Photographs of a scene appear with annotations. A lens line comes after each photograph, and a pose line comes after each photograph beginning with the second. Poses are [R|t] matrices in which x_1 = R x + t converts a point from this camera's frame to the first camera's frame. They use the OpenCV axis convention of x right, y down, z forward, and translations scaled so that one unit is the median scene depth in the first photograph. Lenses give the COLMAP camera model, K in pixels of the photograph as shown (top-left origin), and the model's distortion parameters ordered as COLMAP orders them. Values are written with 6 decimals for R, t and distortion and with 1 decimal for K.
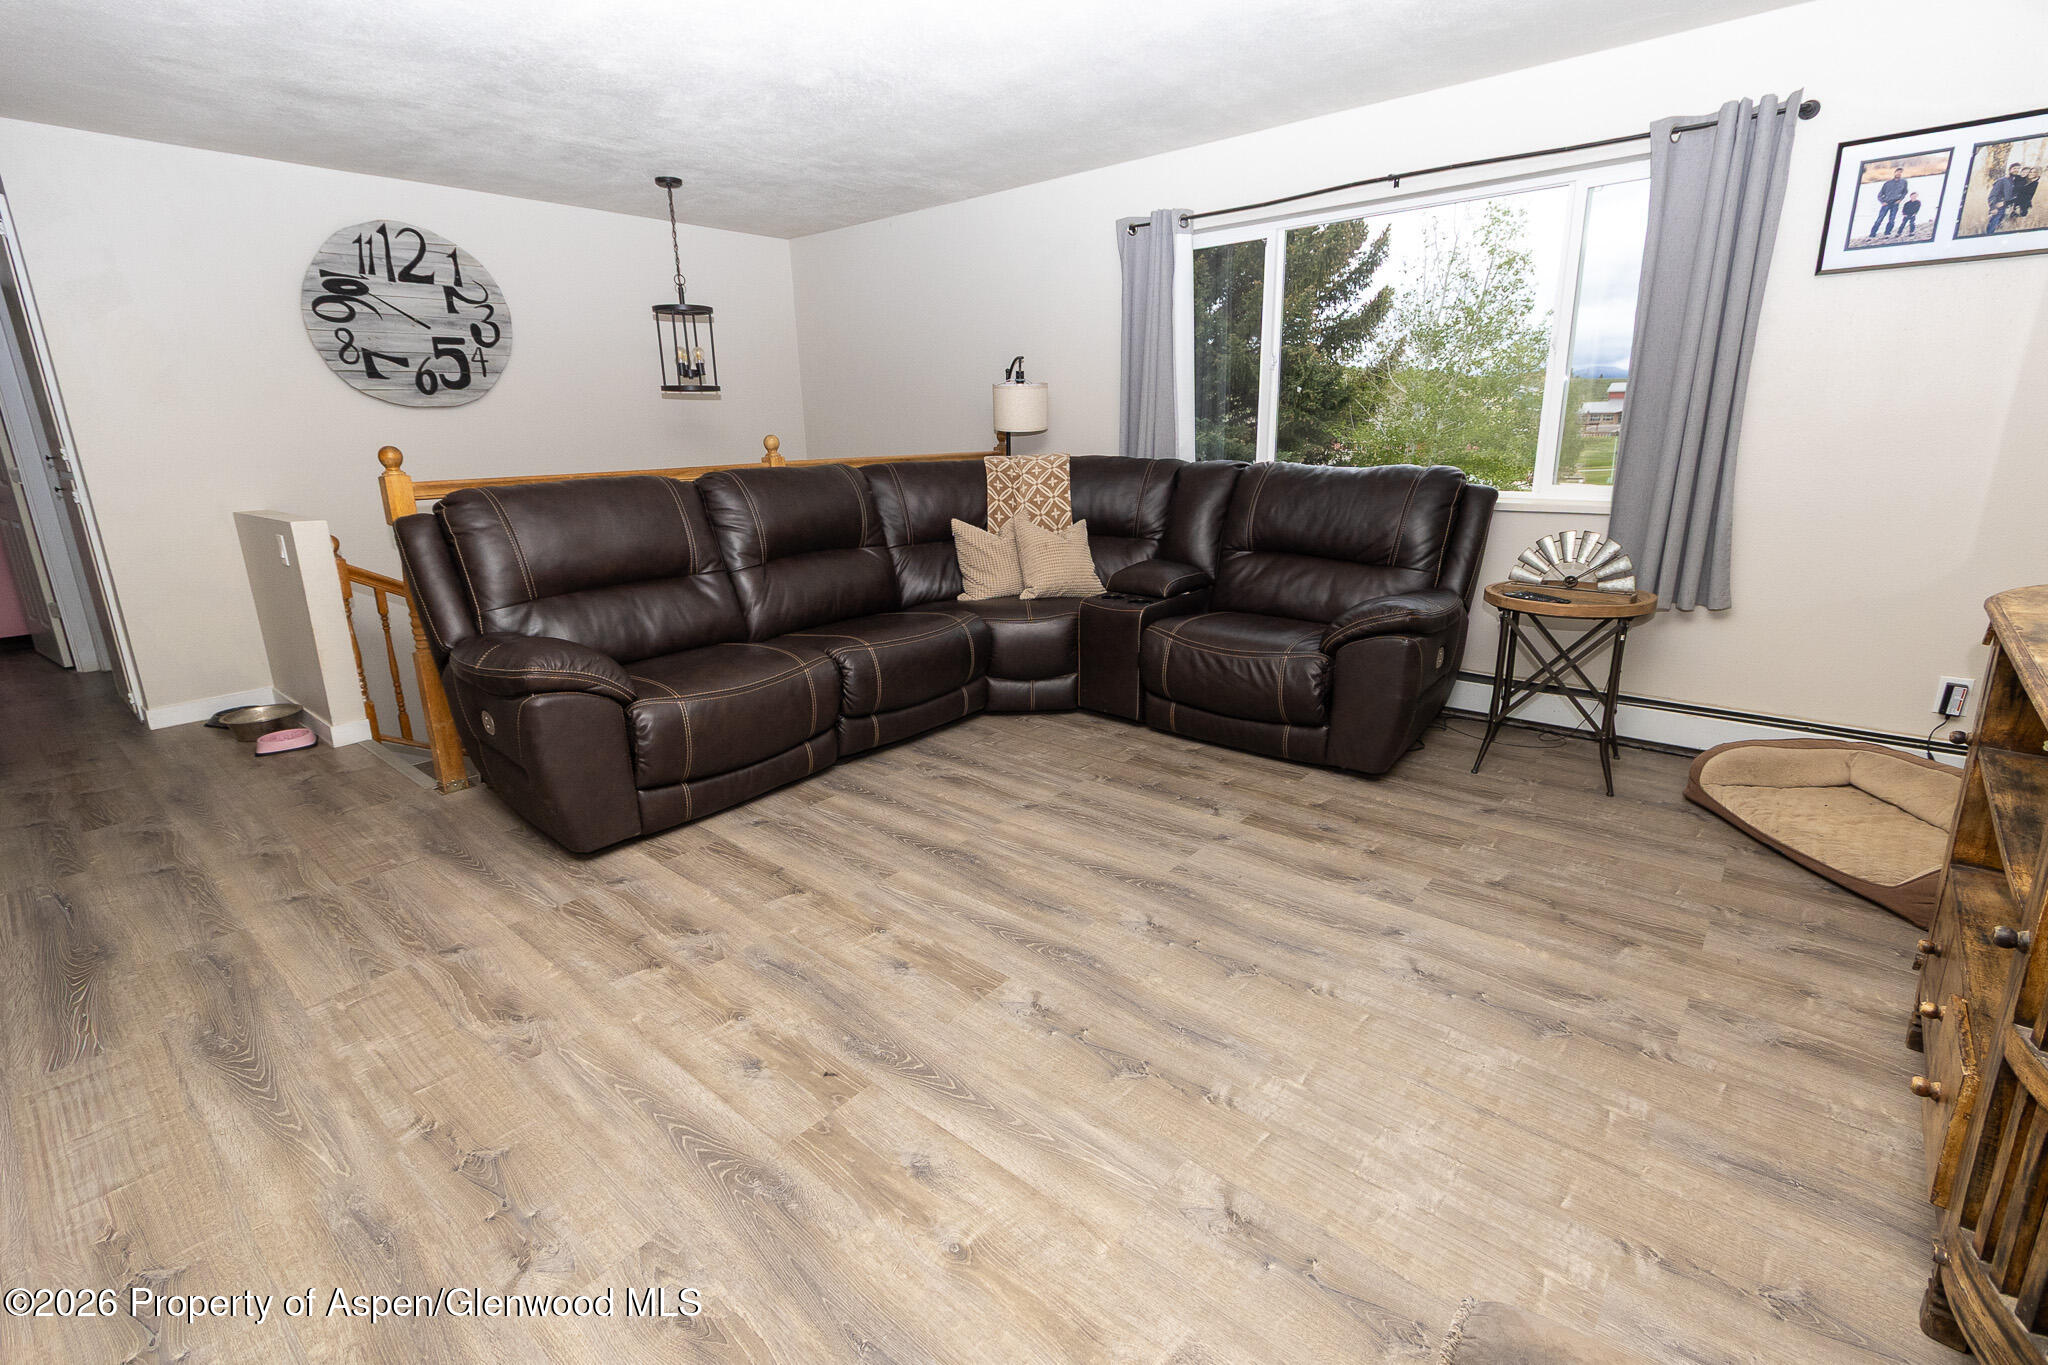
lens RADIAL K [[932.7, 0, 1025.0], [0, 932.7, 666.2], [0, 0, 1]] dist [0.002267, -0.000736]
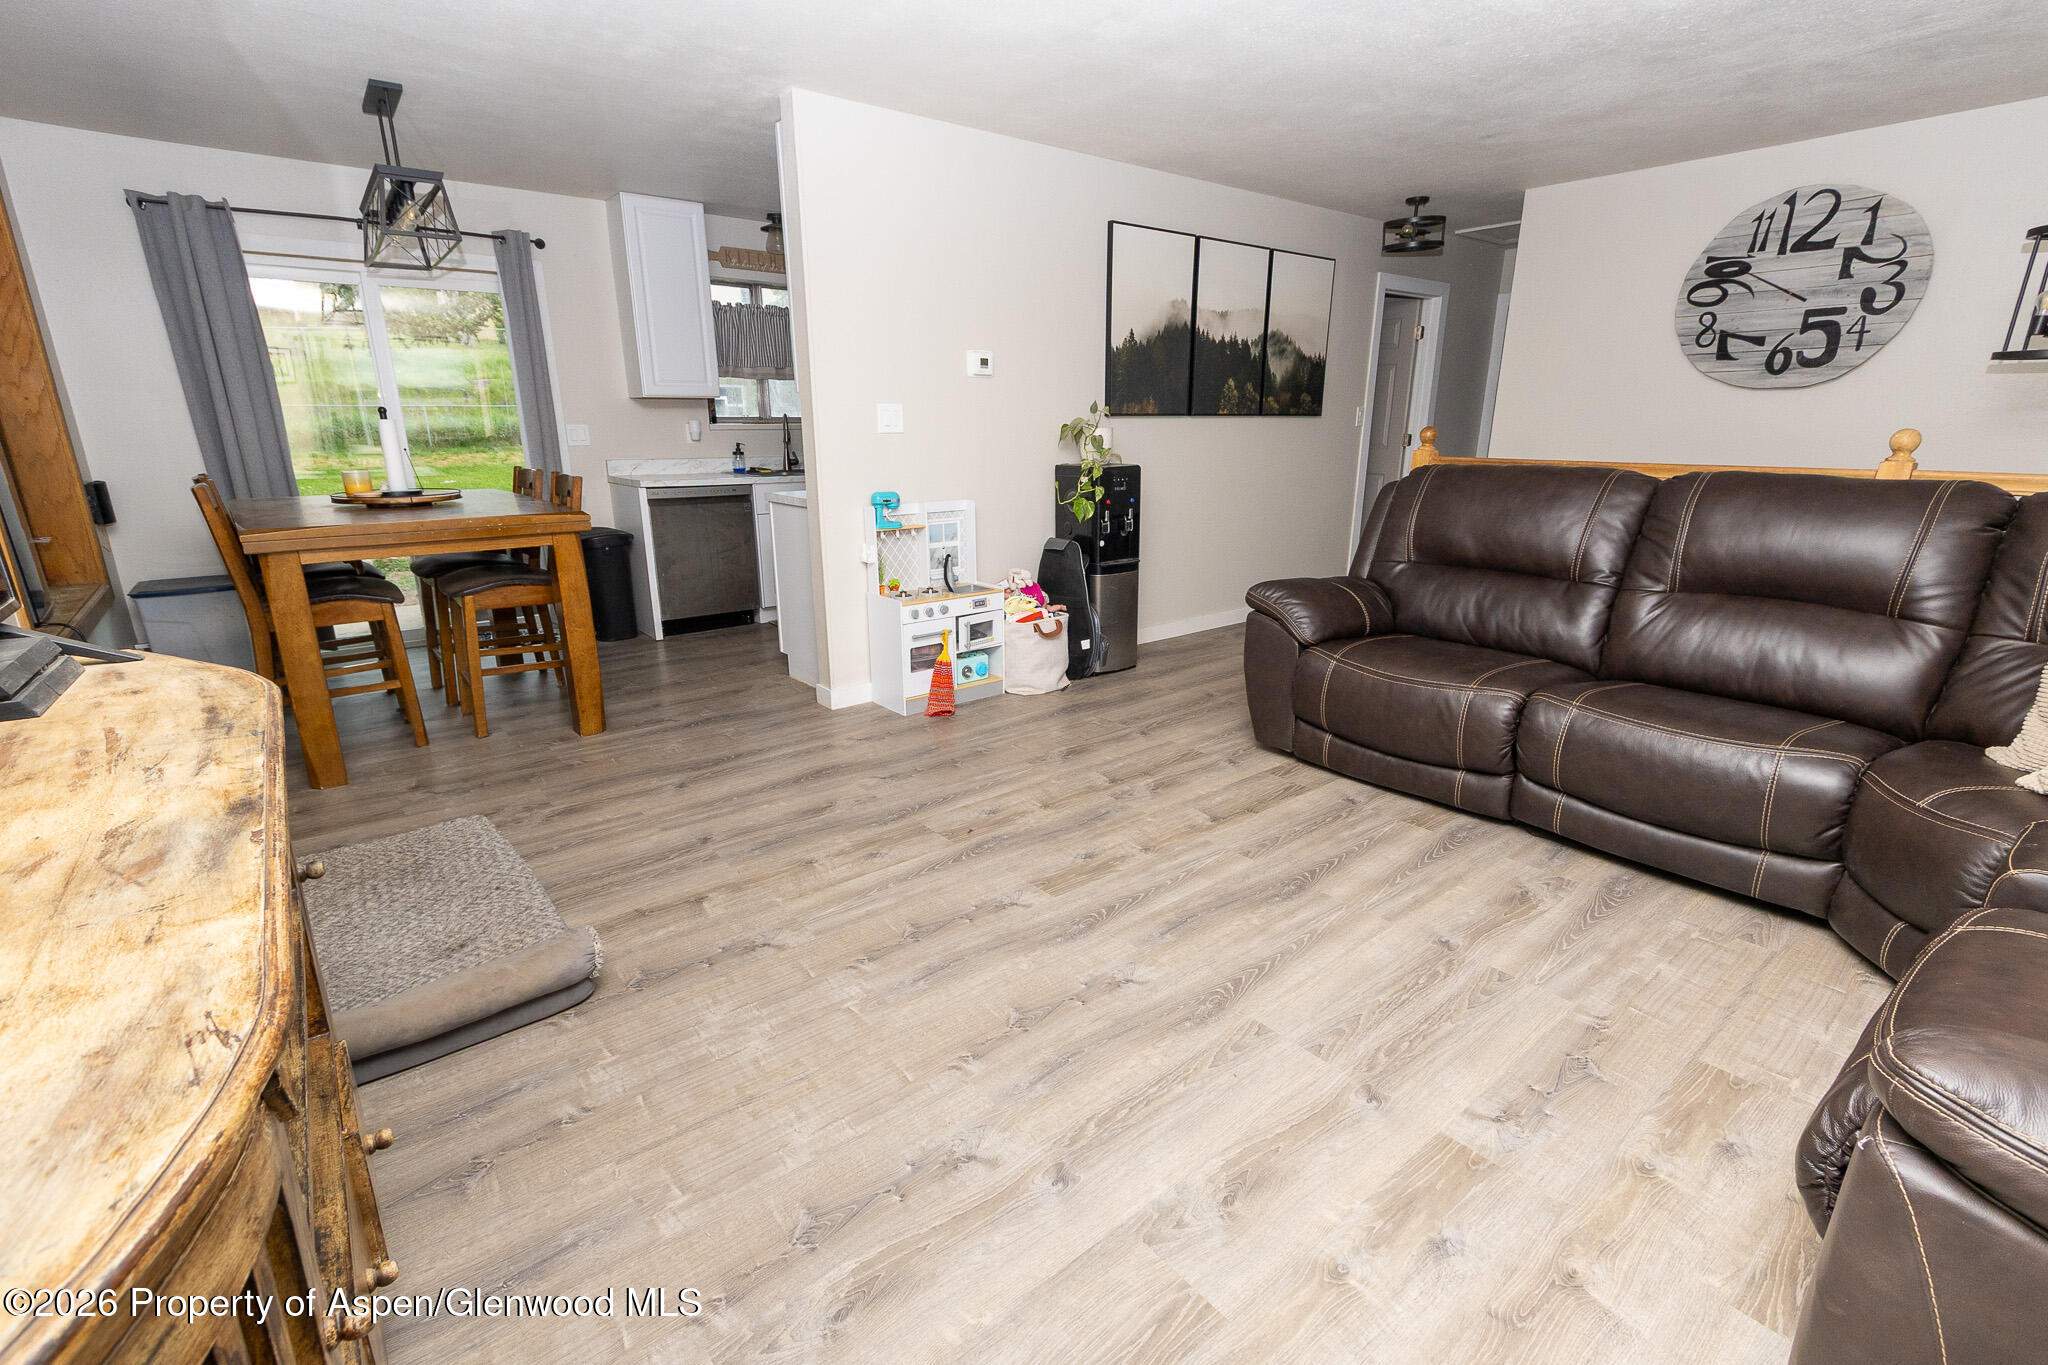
lens RADIAL K [[932.7, 0, 1025.7], [0, 932.7, 696.0], [0, 0, 1]] dist [0.002267, -0.000736]
pose [[-0.193463, 0.302277, -0.933381, 0.526708], [-0.245671, 0.906121, 0.344370, -0.151287], [0.949852, 0.295927, -0.101040, 0.526899]]
